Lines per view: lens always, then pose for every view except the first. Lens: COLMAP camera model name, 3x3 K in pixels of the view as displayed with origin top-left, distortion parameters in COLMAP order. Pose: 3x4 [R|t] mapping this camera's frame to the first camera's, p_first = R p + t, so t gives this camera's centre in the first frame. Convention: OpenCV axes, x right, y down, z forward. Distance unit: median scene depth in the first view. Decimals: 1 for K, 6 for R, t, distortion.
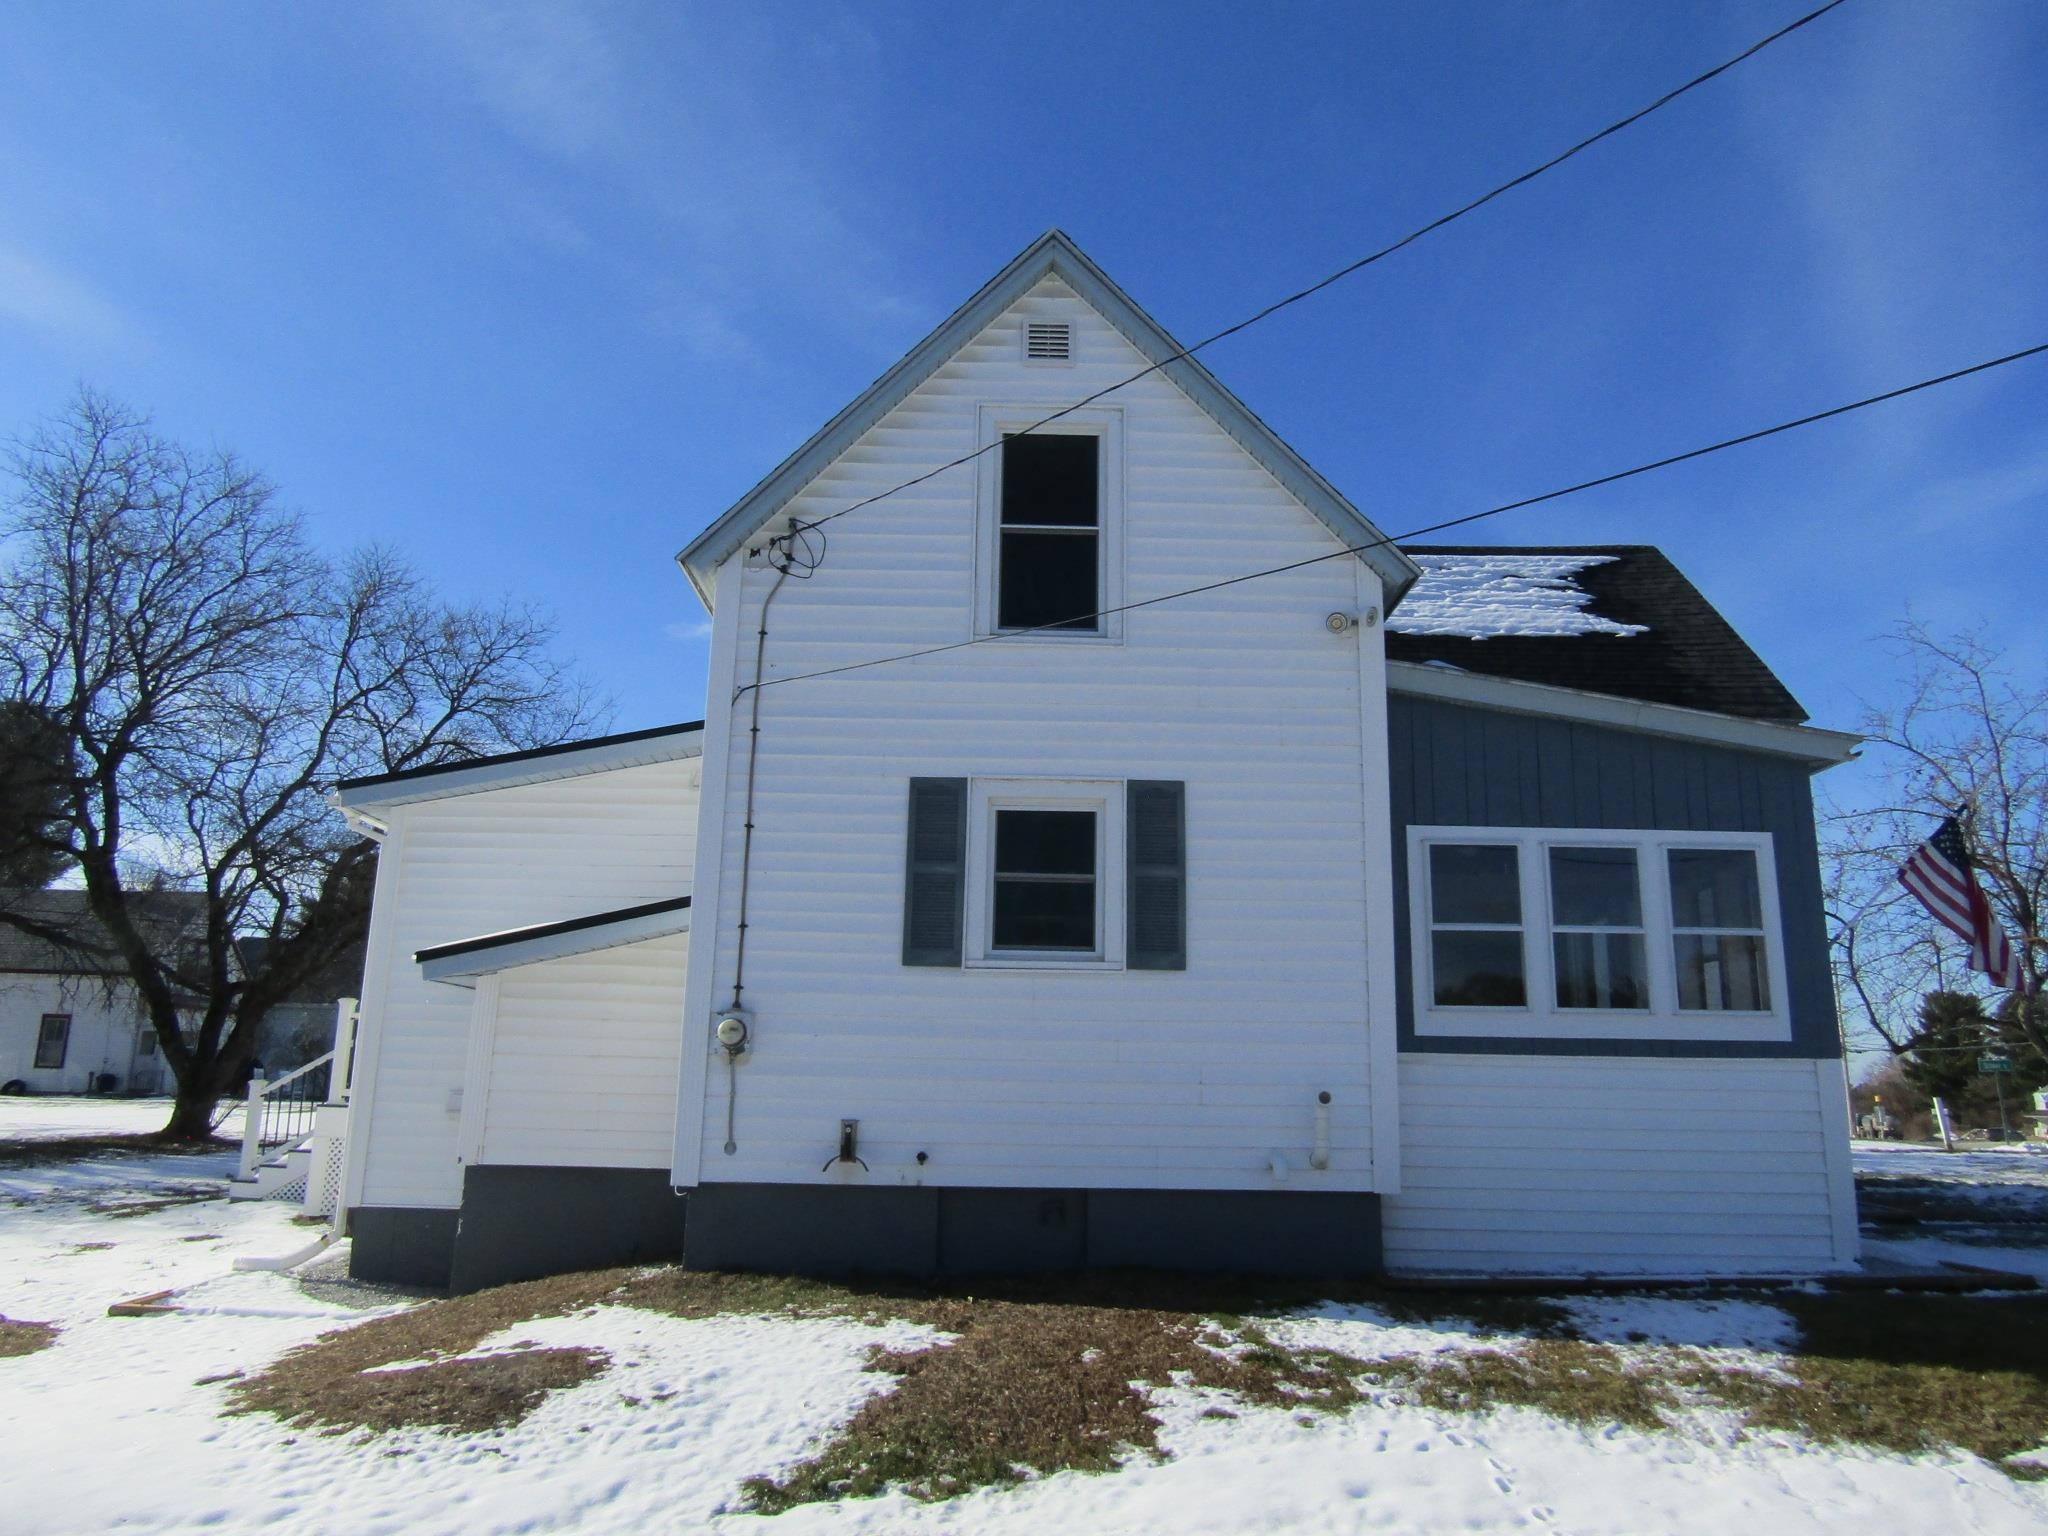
lens RADIAL K [[1428.9, 0, 1024.0], [0, 1428.9, 768.0], [0, 0, 1]] dist [-0.001097, -0.007496]
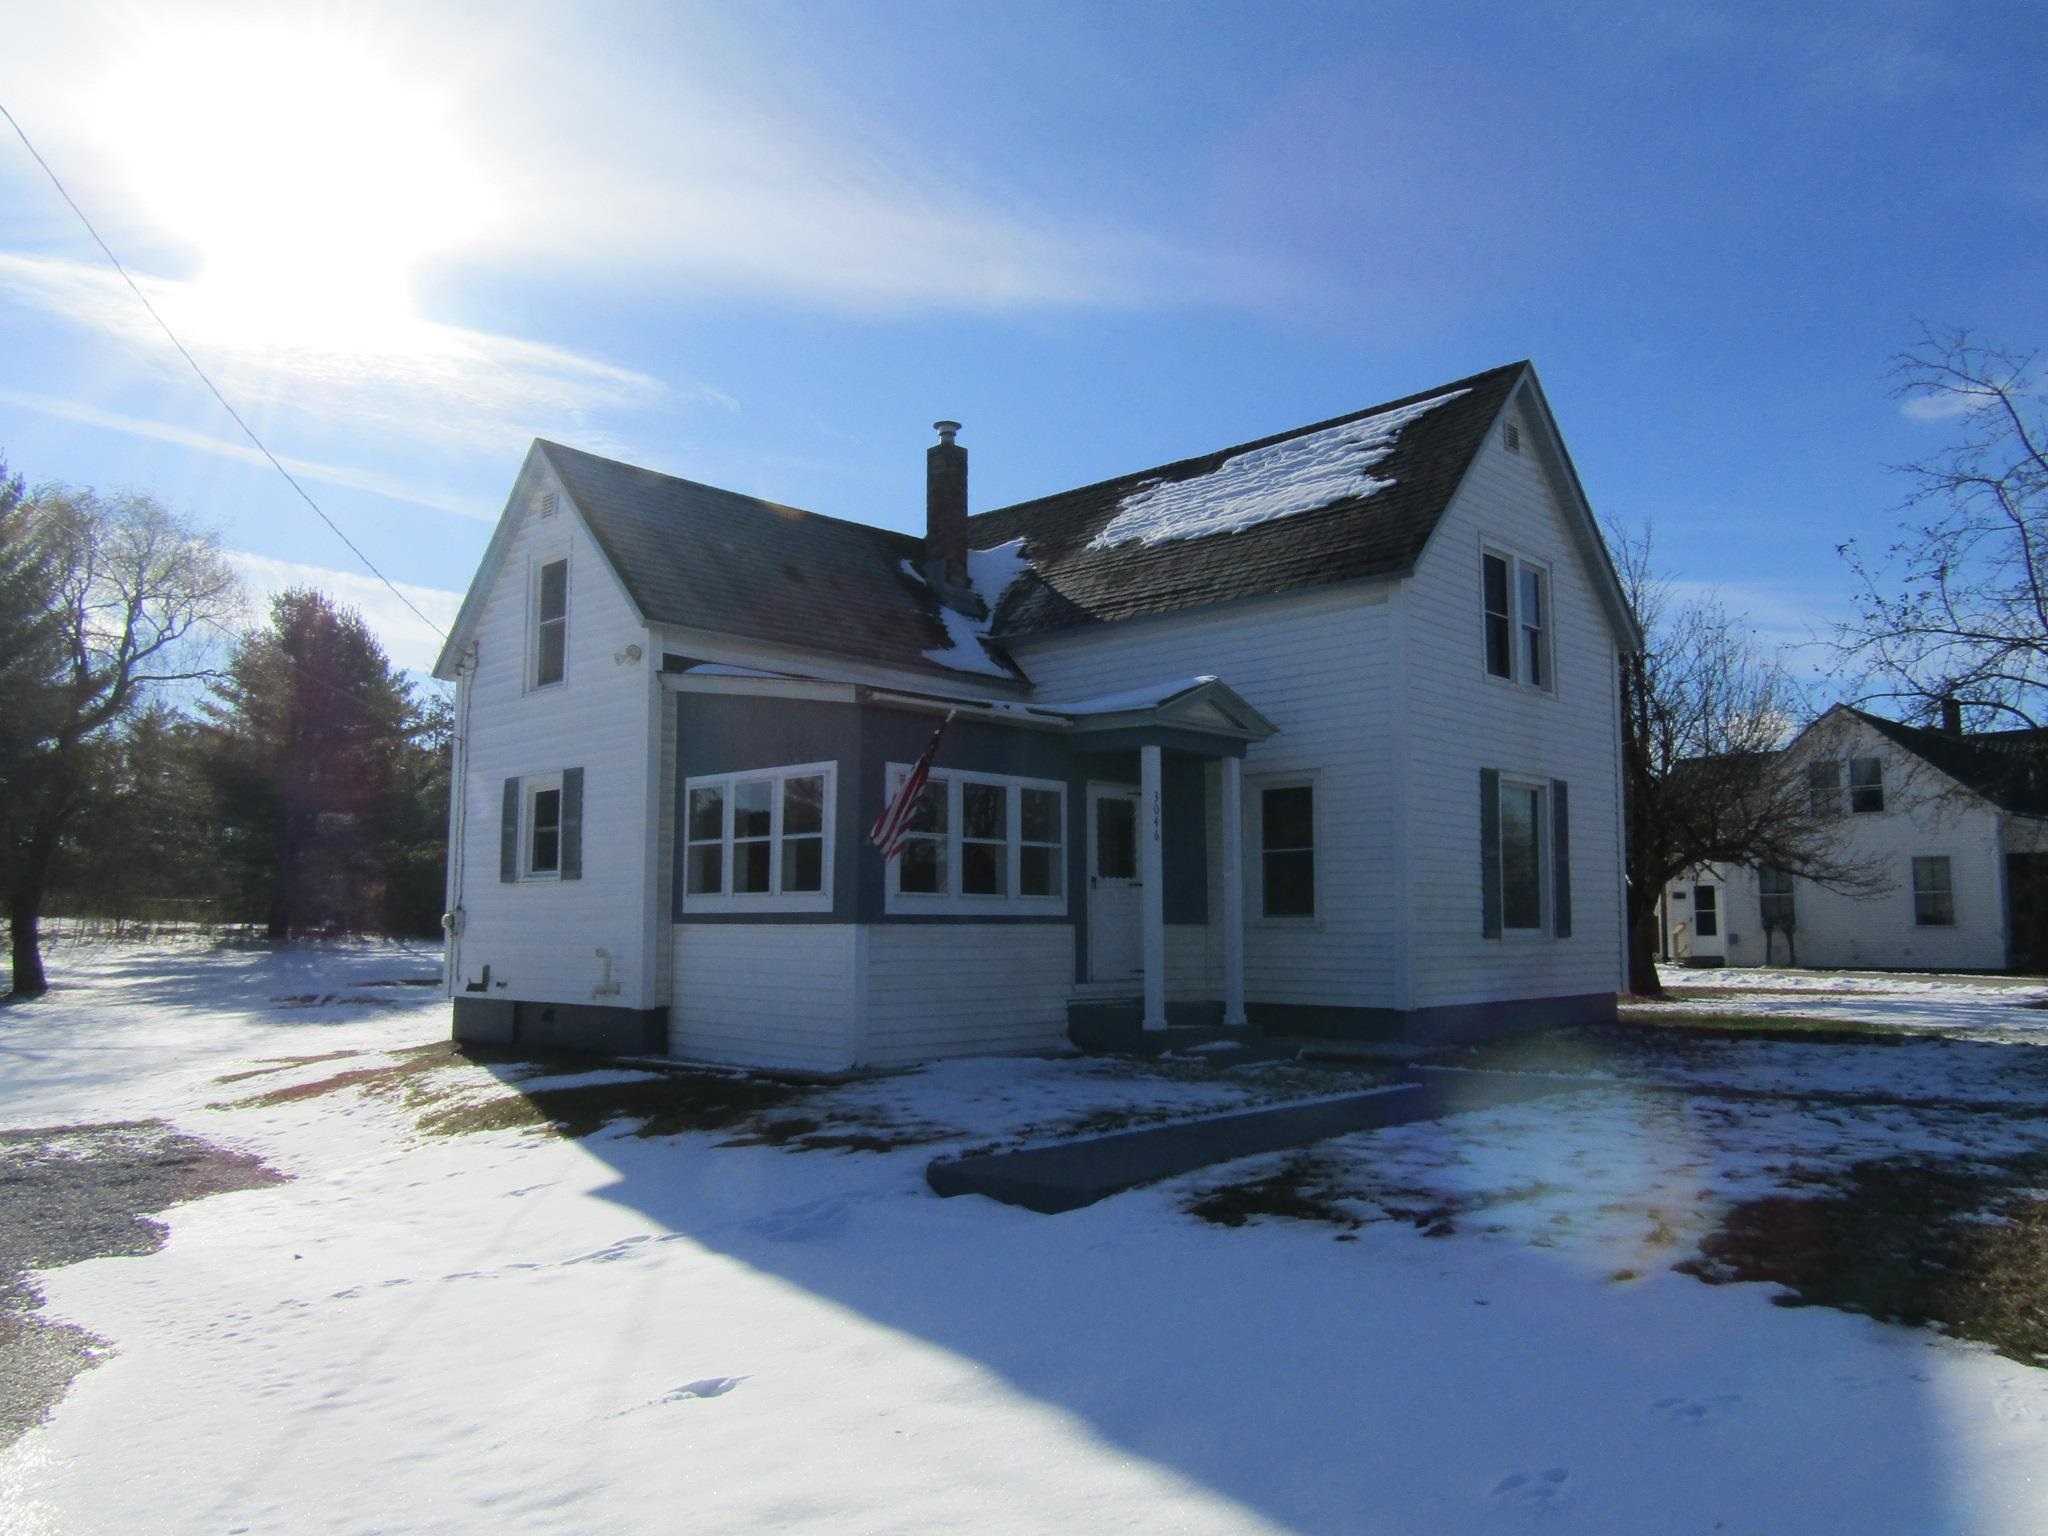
lens RADIAL K [[1576.3, 0, 1024.0], [0, 1576.3, 768.0], [0, 0, 1]] dist [-0.000095, -0.000028]
pose [[0.695032, -0.089838, -0.713344, 1.759607], [0.160230, 0.986565, 0.031870, 0.033523], [0.700897, -0.136450, 0.700089, 0.072084]]
